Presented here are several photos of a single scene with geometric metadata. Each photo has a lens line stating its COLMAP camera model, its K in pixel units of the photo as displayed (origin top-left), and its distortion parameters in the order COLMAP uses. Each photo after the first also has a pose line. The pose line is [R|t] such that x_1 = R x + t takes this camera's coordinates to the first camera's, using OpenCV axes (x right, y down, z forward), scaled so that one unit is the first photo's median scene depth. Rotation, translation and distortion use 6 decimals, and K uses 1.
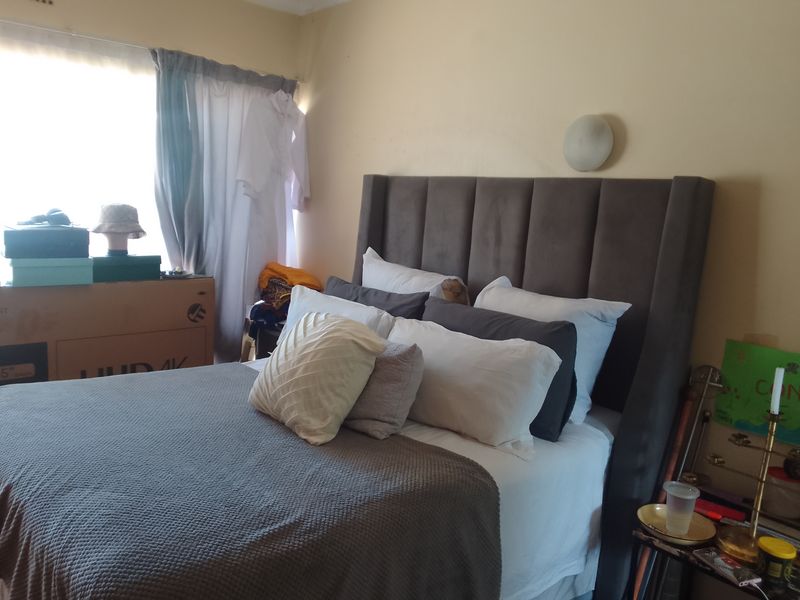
lens RADIAL K [[632.7, 0, 400.0], [0, 632.7, 300.0], [0, 0, 1]] dist [0.007755, -0.065229]
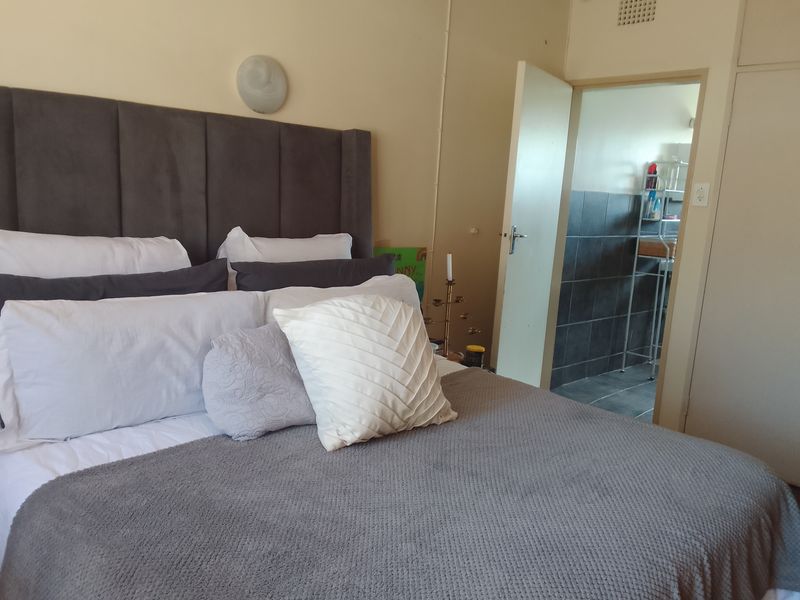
lens RADIAL K [[632.7, 0, 400.0], [0, 632.7, 300.0], [0, 0, 1]] dist [0.007755, -0.065229]
pose [[-0.033732, -0.241360, 0.969849, -0.794664], [0.081184, 0.966533, 0.243359, -0.146617], [-0.996128, 0.086945, -0.013009, 0.839177]]
